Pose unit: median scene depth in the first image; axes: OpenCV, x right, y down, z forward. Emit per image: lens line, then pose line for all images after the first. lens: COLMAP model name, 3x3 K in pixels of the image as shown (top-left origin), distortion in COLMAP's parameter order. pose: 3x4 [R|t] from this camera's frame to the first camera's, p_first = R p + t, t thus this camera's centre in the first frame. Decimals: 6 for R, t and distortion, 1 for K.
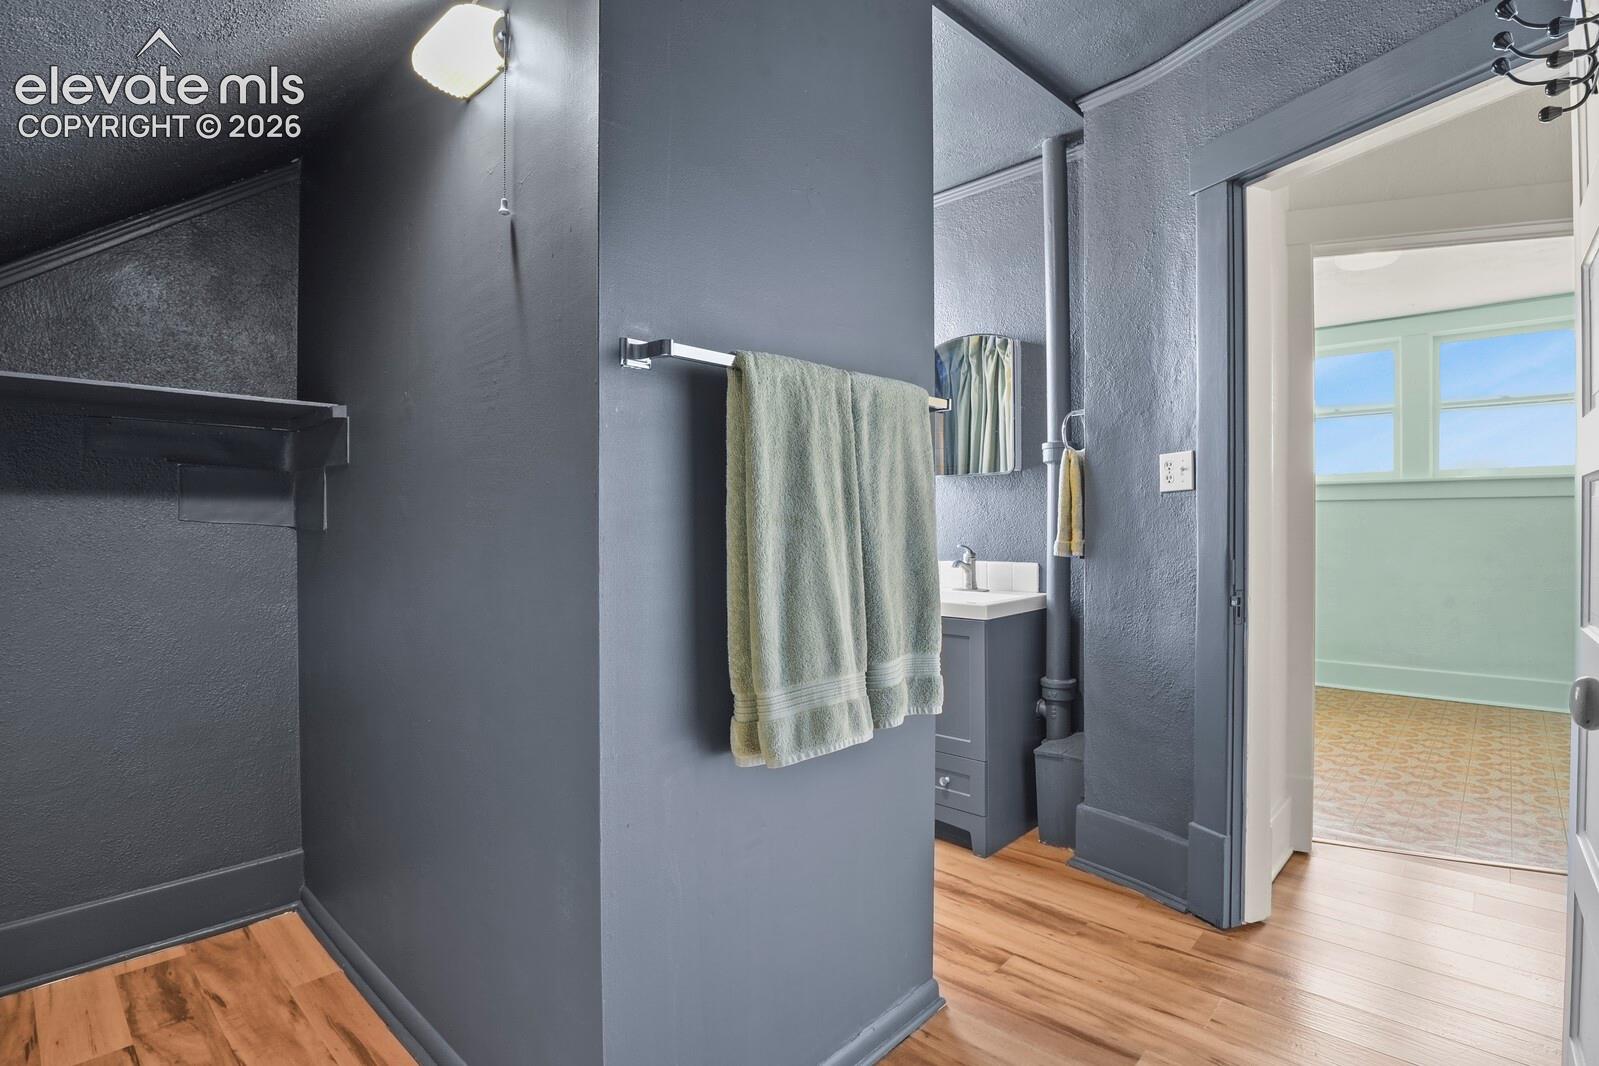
lens RADIAL K [[782.5, 0, 799.5], [0, 782.5, 533.0], [0, 0, 1]] dist [-0.000031, -0.000018]
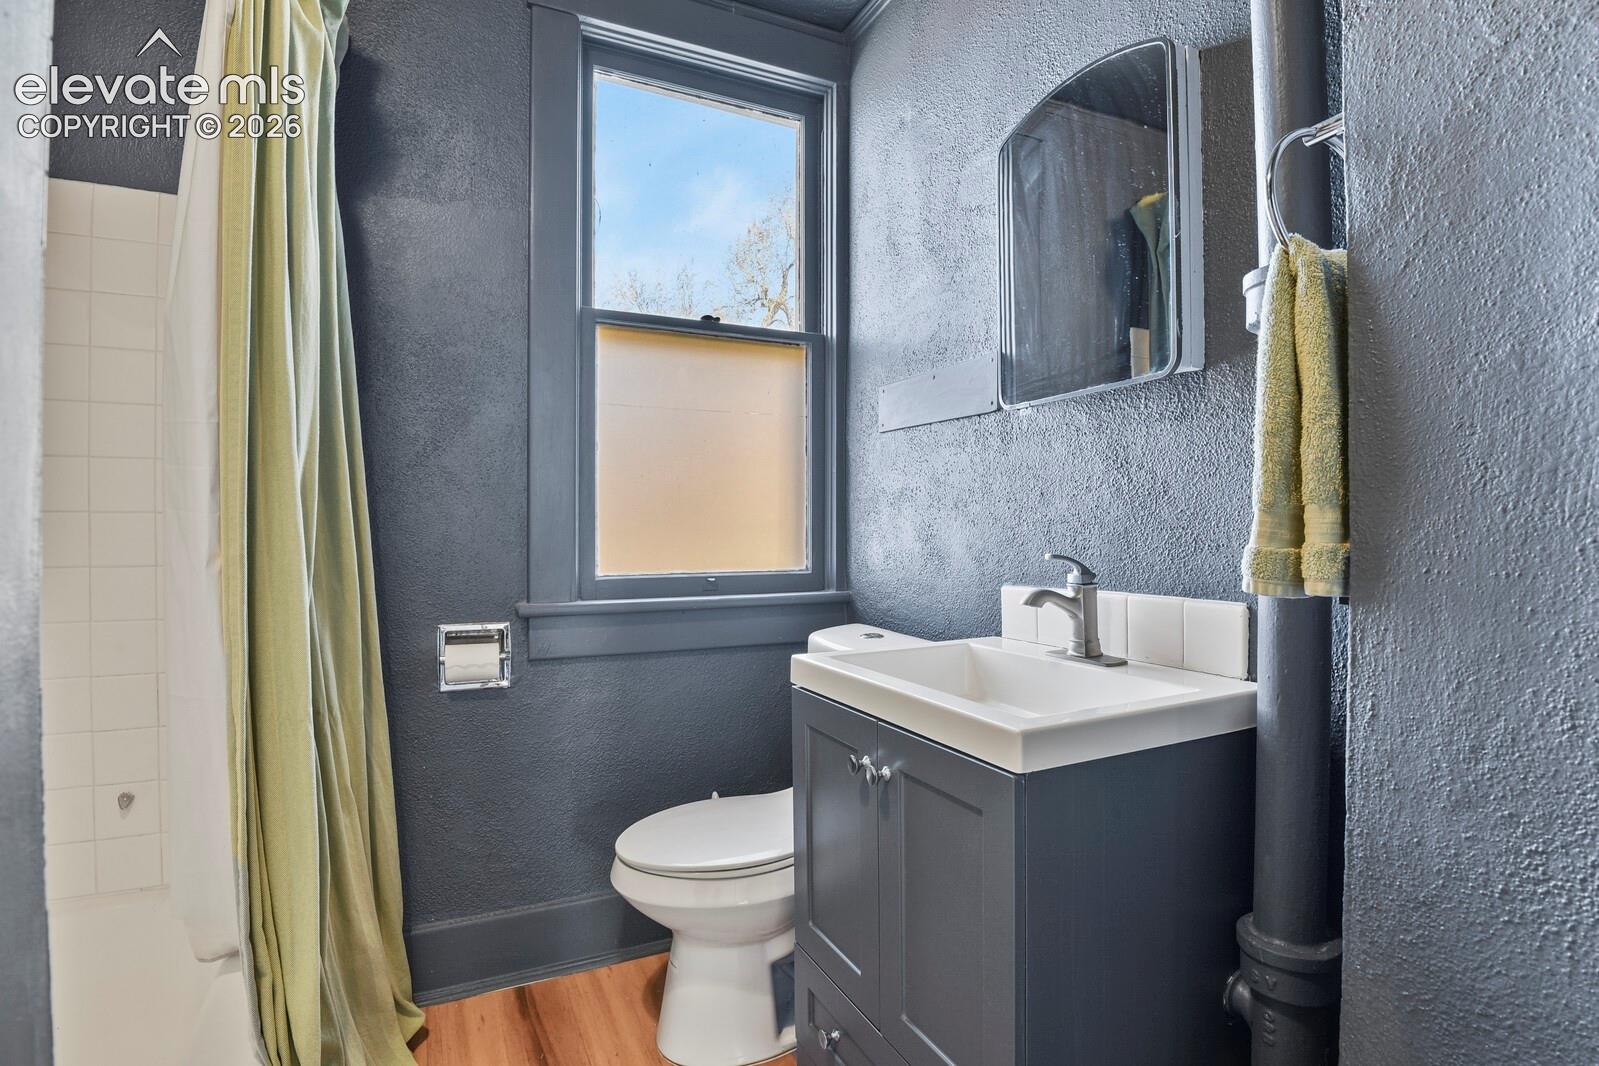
lens RADIAL K [[791.1, 0, 799.5], [0, 791.1, 533.0], [0, 0, 1]] dist [-0.025259, 0.000135]
pose [[0.933994, 0.003947, -0.357267, 0.247994], [-0.005753, 0.999975, -0.003993, 0.006827], [0.357242, 0.005784, 0.933994, 0.586347]]
